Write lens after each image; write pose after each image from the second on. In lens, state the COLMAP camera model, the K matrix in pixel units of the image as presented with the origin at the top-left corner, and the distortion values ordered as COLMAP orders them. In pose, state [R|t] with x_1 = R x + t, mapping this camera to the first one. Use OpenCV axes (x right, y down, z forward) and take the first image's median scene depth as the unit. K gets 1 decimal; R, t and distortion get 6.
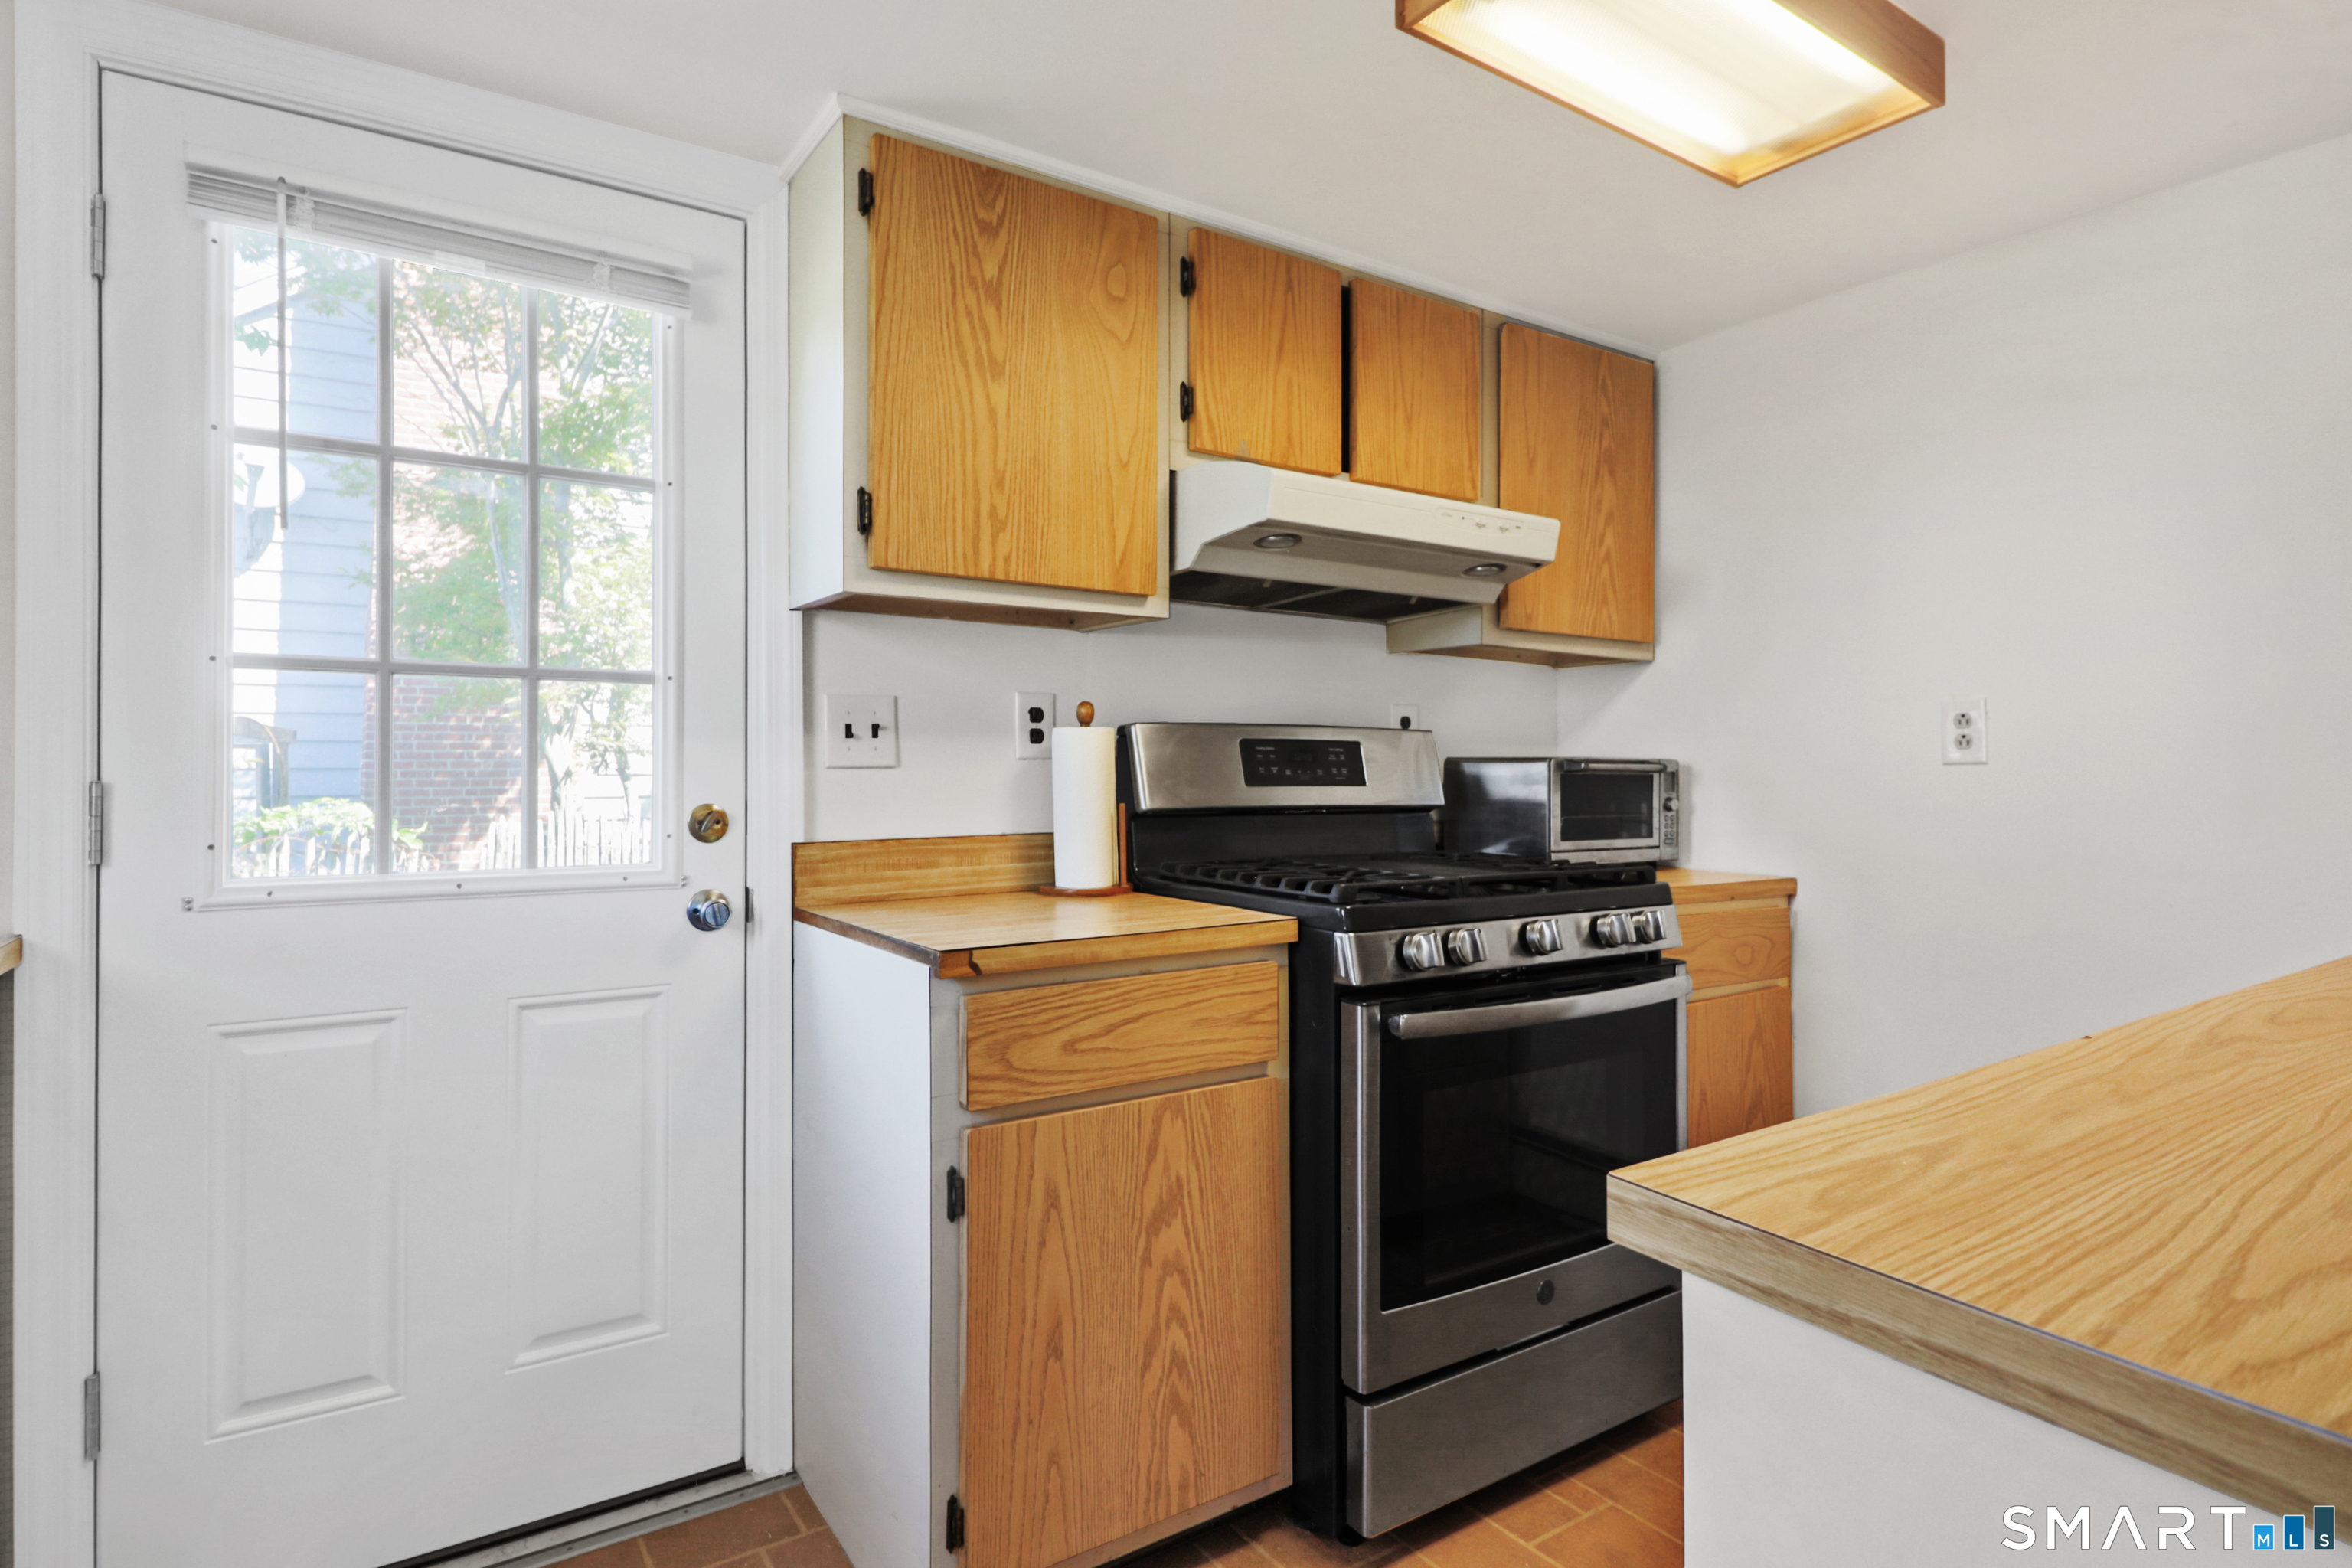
lens RADIAL K [[1221.1, 0, 1171.5], [0, 1221.1, 763.4], [0, 0, 1]] dist [0.000027, -0.000231]
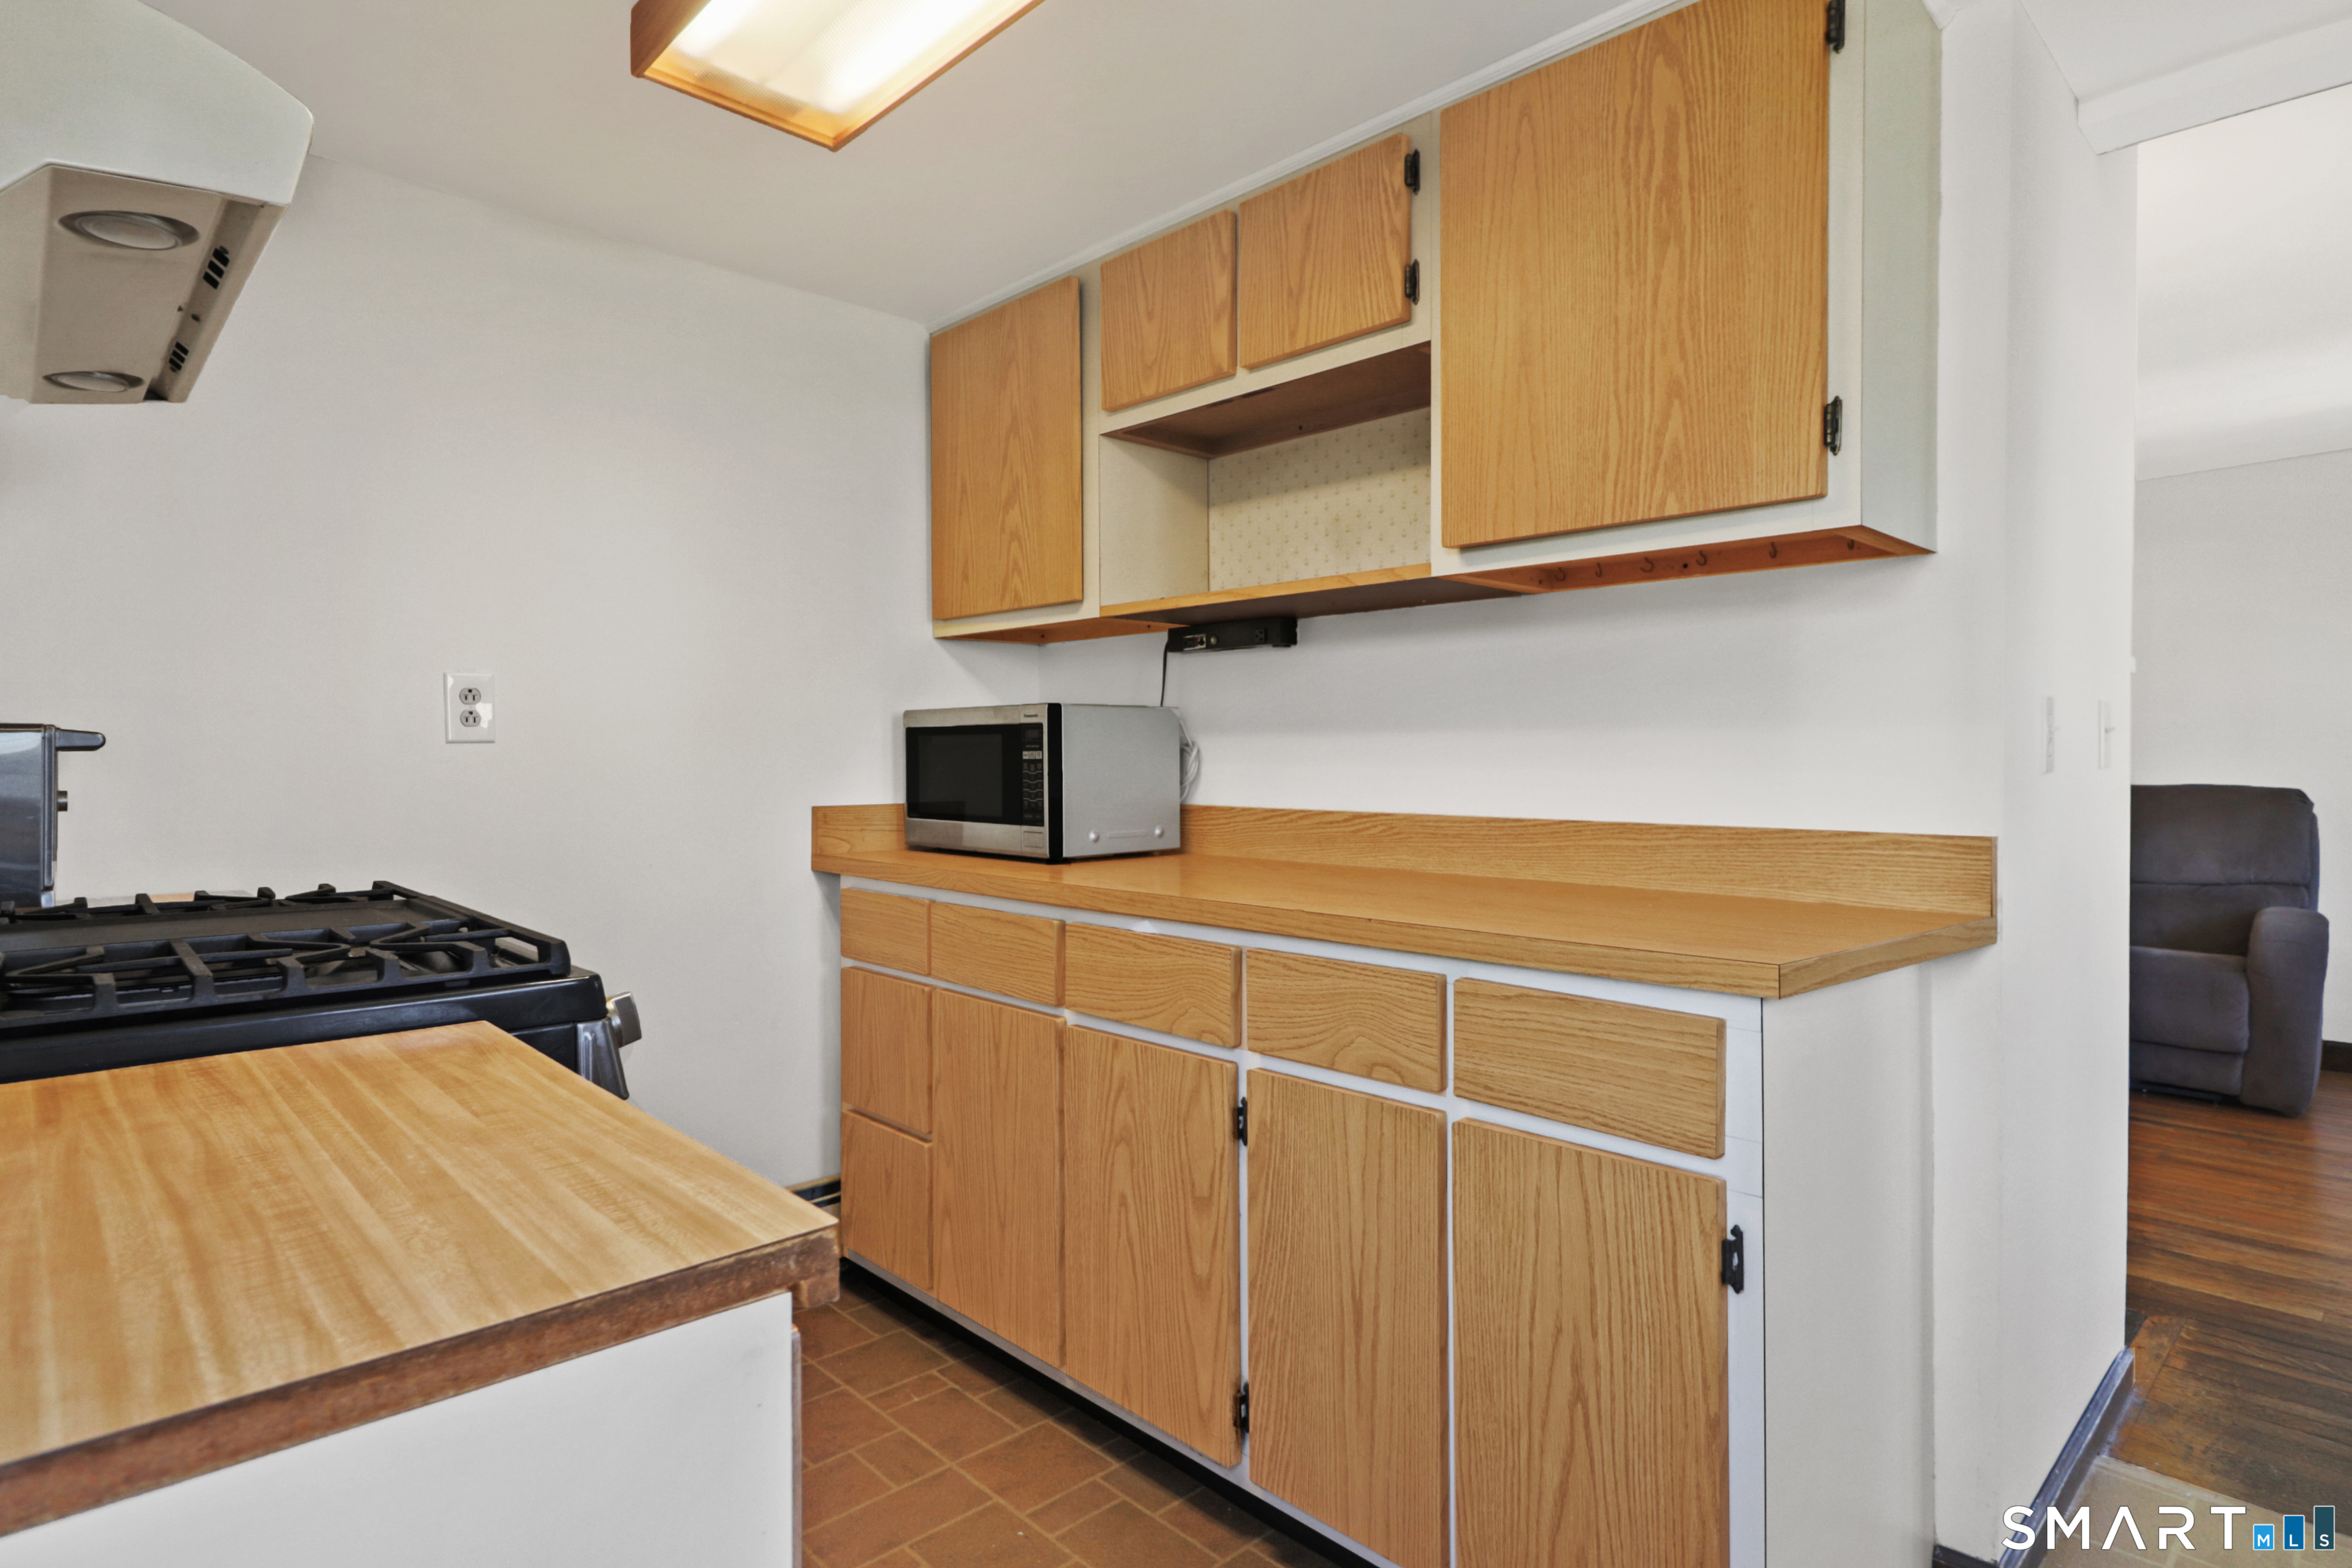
lens RADIAL K [[1221.1, 0, 1171.5], [0, 1221.1, 763.4], [0, 0, 1]] dist [0.000027, -0.000231]
pose [[-0.168700, -0.004411, 0.985658, -0.430883], [-0.007603, 0.999966, 0.003173, 0.009520], [-0.985638, -0.006959, -0.168728, 0.727491]]
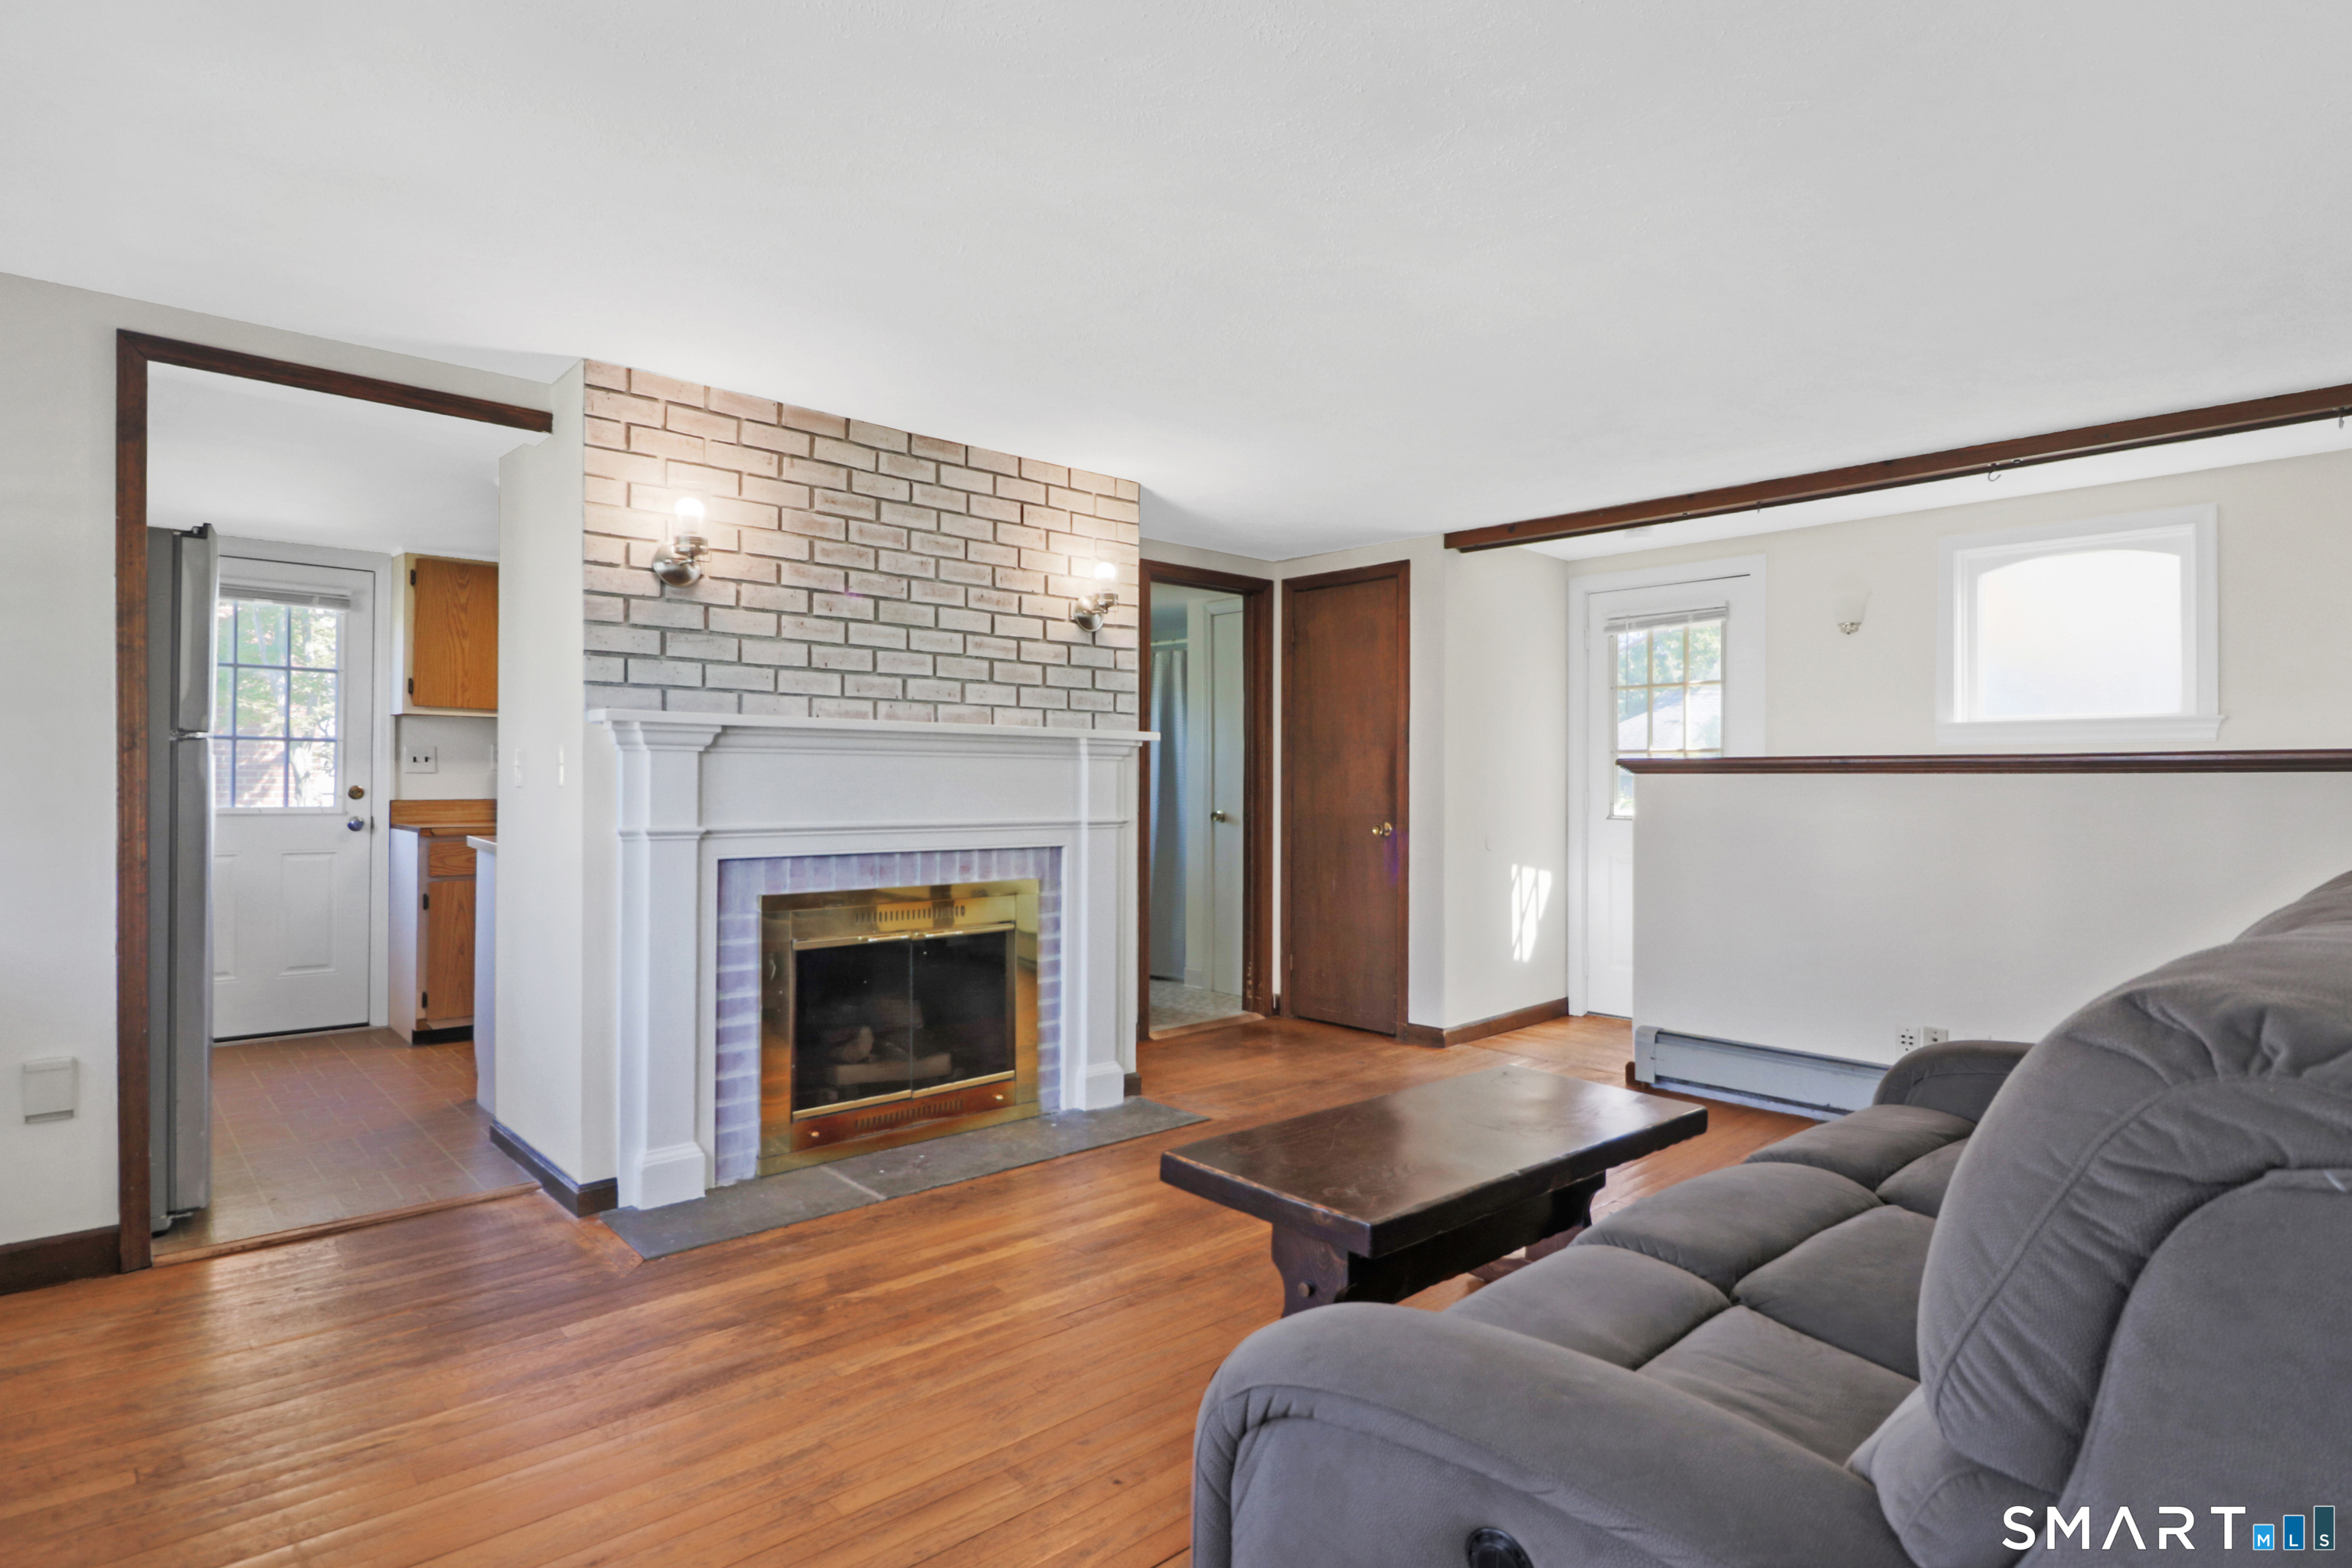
lens RADIAL K [[1224.3, 0, 1171.5], [0, 1224.3, 765.6], [0, 0, 1]] dist [0.002341, -0.015960]
pose [[0.988351, 0.007761, 0.151993, 1.023511], [-0.007389, 0.999968, -0.003010, -0.018093], [-0.152012, 0.001852, 0.988377, -2.014442]]
